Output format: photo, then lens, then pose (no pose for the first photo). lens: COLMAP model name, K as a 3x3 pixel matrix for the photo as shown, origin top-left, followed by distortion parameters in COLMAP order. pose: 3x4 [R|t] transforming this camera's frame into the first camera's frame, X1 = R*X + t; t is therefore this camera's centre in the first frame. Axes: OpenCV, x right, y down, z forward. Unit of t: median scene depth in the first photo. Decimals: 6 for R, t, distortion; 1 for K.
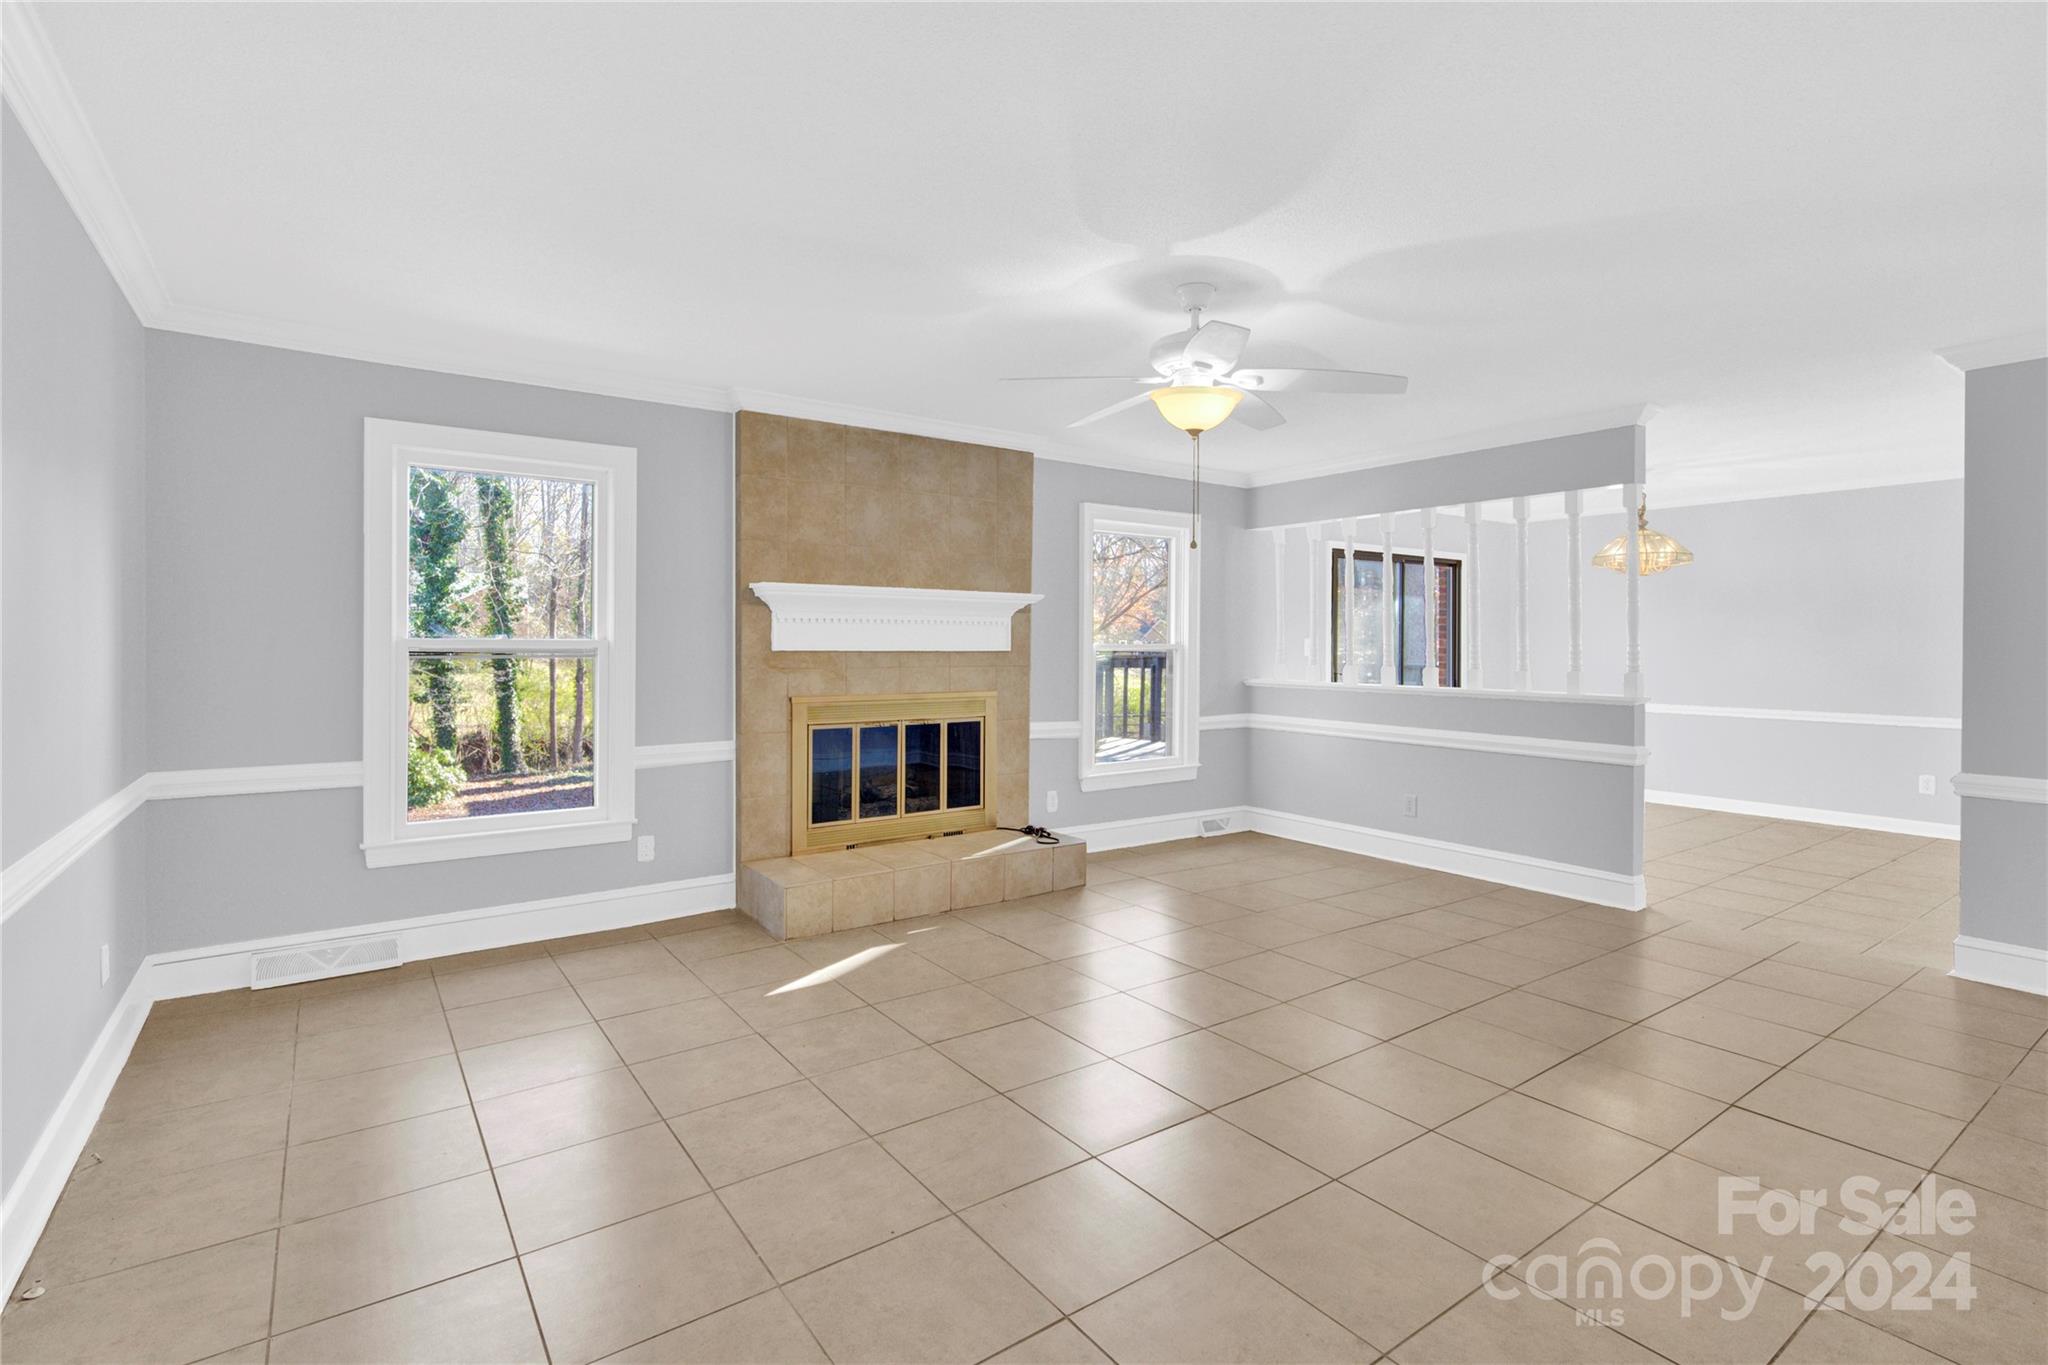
lens RADIAL K [[962.6, 0, 1032.3], [0, 962.6, 654.5], [0, 0, 1]] dist [-0.000685, 0.000242]
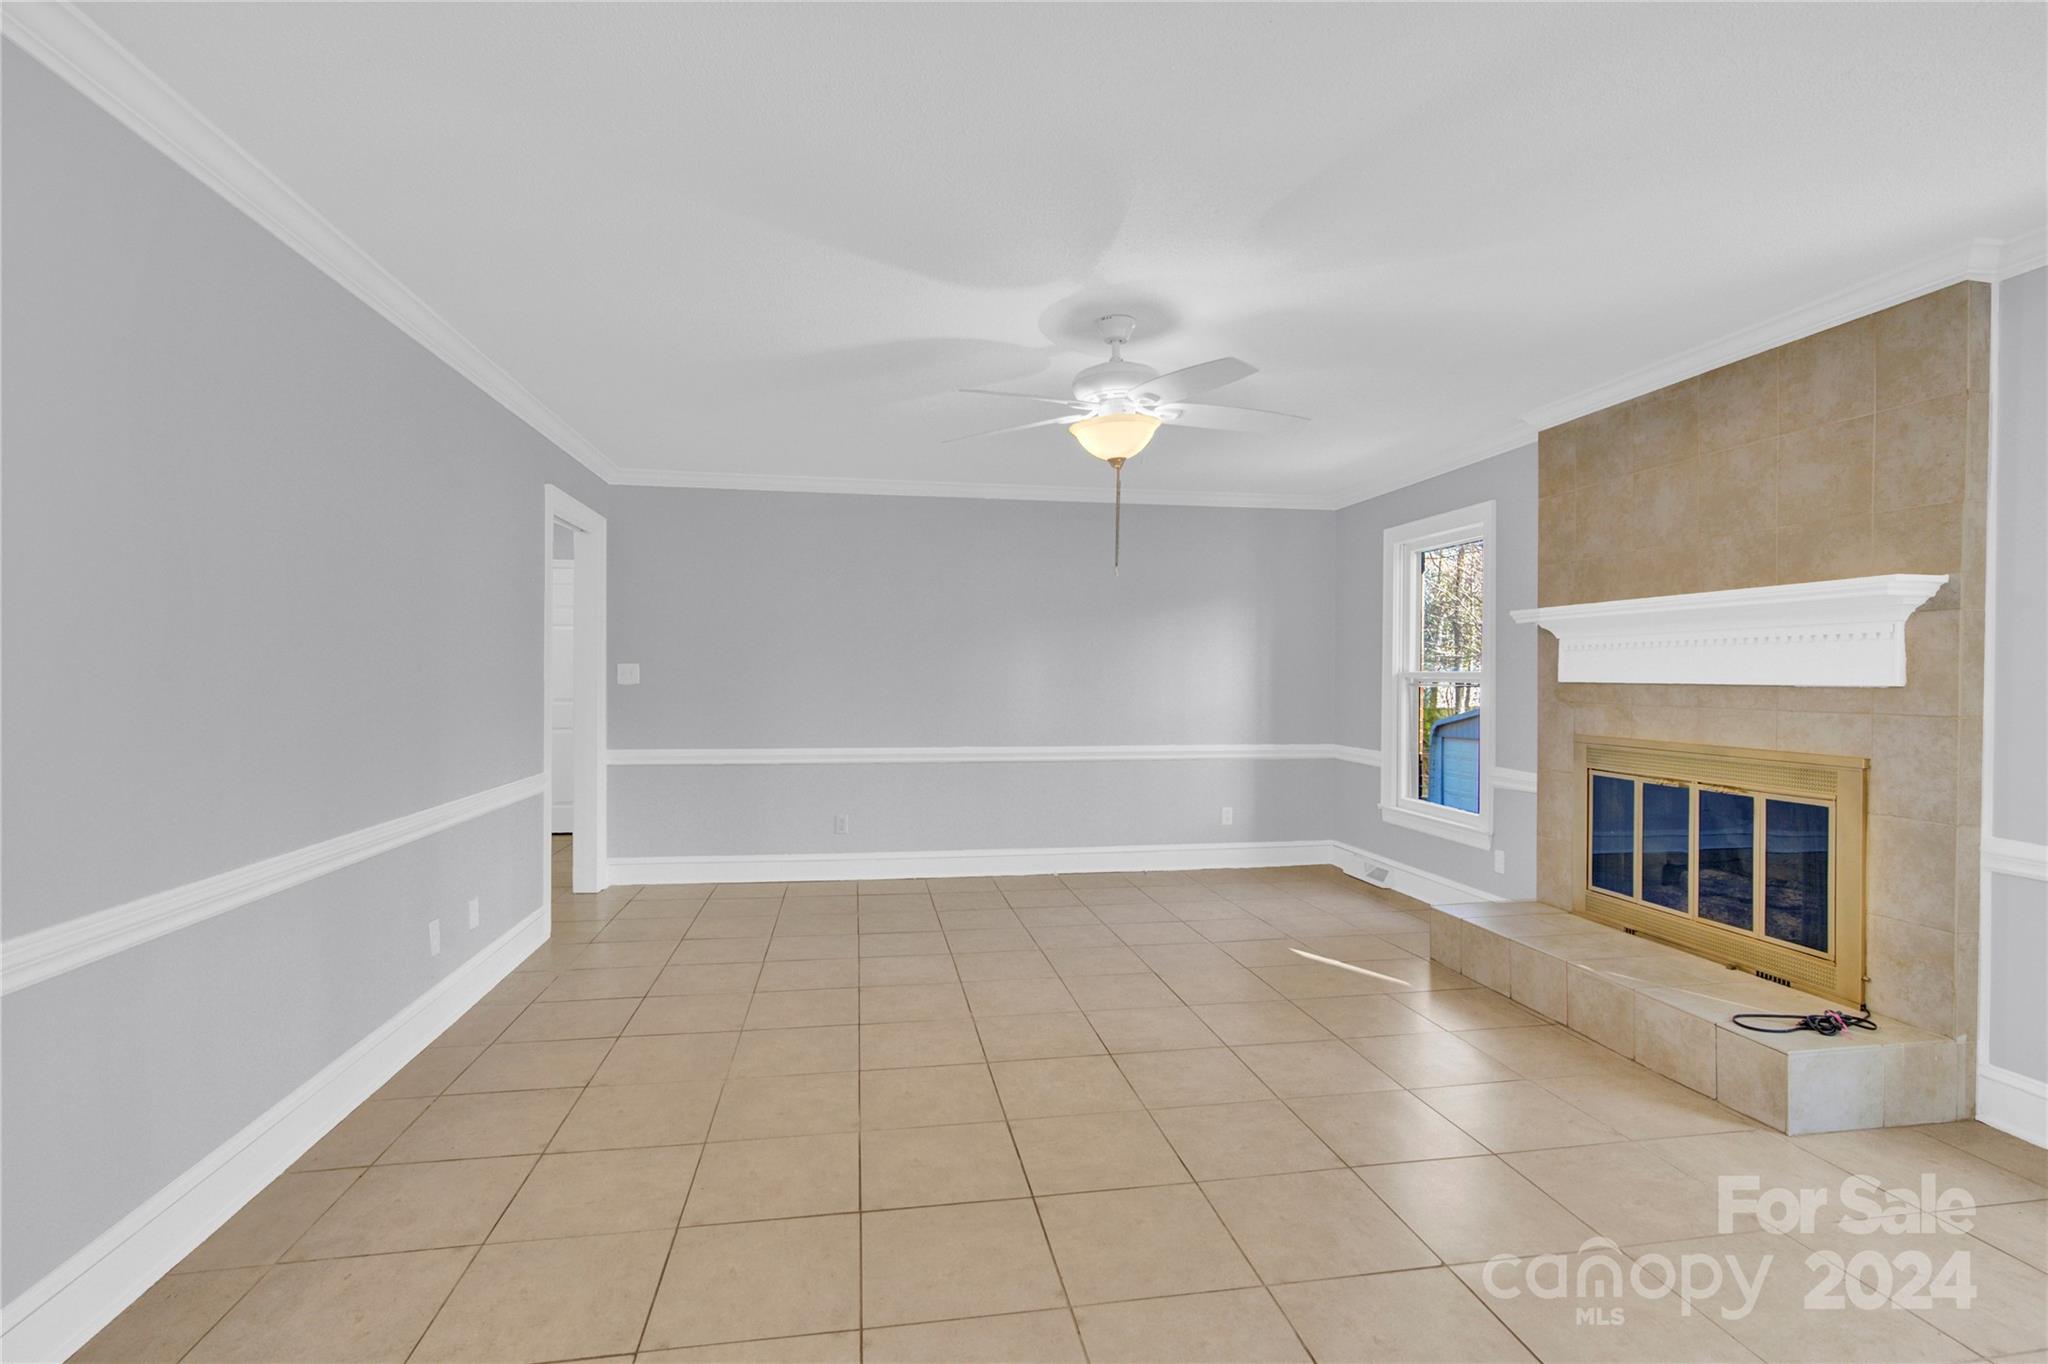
lens RADIAL K [[981.4, 0, 1024.0], [0, 981.4, 682.0], [0, 0, 1]] dist [0.000544, 0.000126]
pose [[-0.444182, -0.000443, -0.895937, 0.747773], [-0.016365, 0.999837, 0.007619, -0.002485], [0.895787, 0.018046, -0.444117, 0.902350]]
